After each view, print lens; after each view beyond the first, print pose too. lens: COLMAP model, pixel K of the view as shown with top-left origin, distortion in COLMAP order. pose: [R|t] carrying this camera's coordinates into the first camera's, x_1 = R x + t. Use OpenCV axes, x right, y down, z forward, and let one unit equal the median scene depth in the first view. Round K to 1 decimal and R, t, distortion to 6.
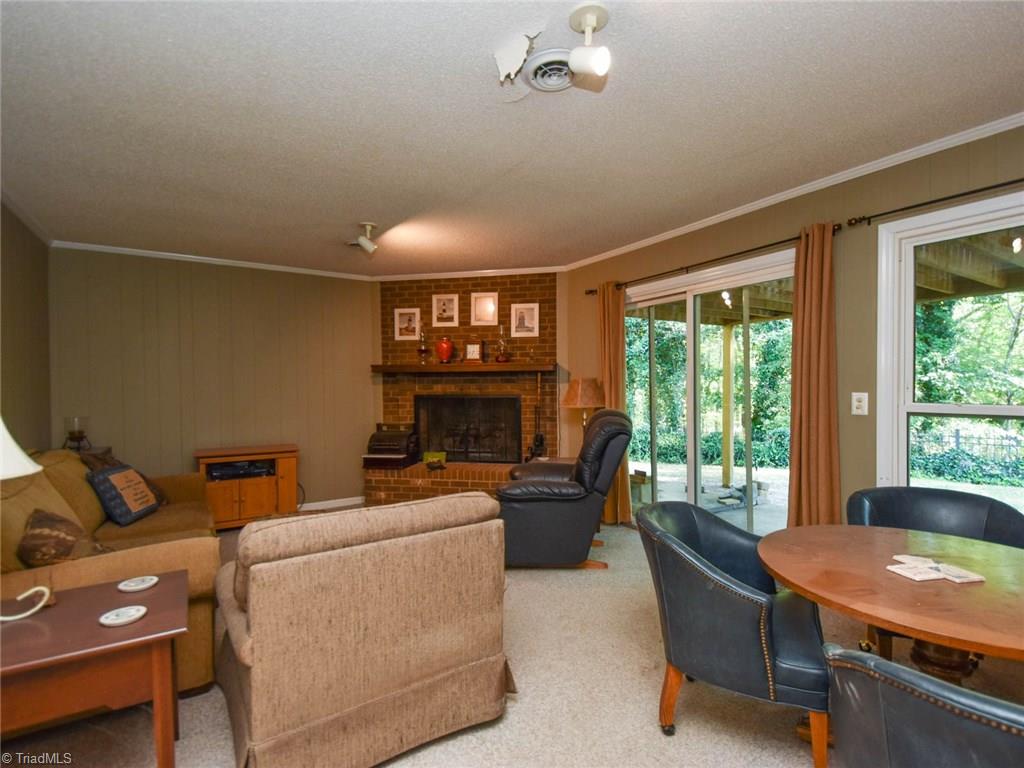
lens RADIAL K [[497.1, 0, 506.5], [0, 497.1, 391.8], [0, 0, 1]] dist [0.032591, -0.022363]
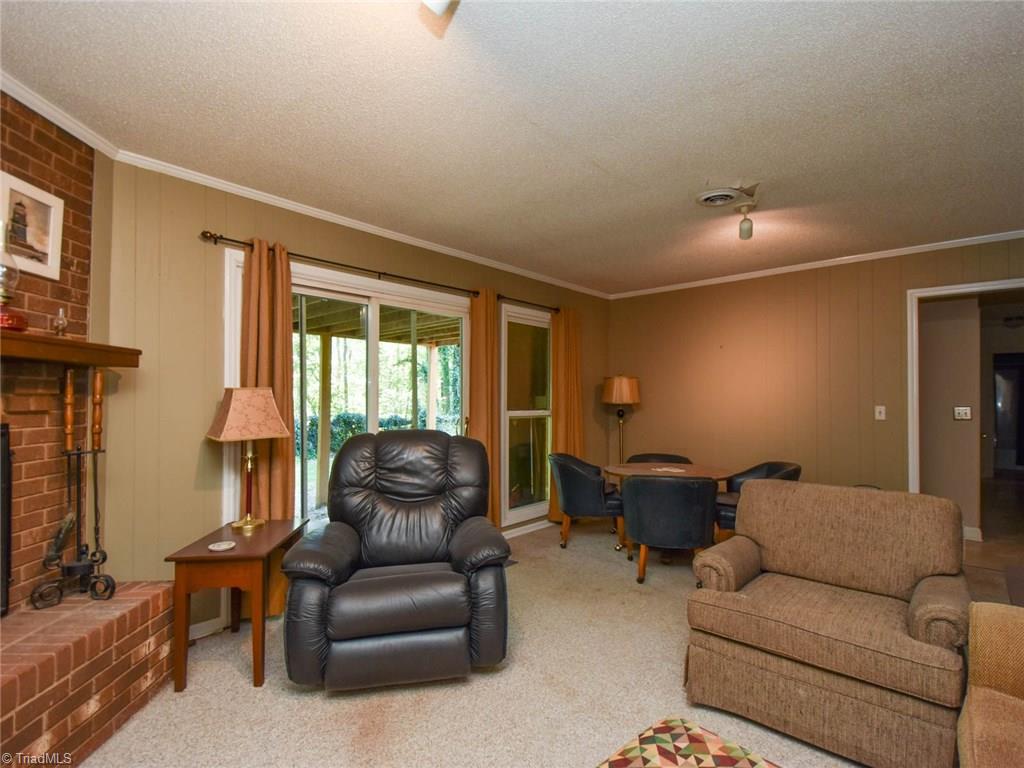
lens RADIAL K [[497.1, 0, 506.5], [0, 497.1, 391.8], [0, 0, 1]] dist [0.032591, -0.022363]
pose [[-0.271409, 0.023293, 0.962182, -0.433983], [0.015145, 0.999687, -0.019929, -0.005300], [-0.962345, 0.009163, -0.271677, 0.762926]]
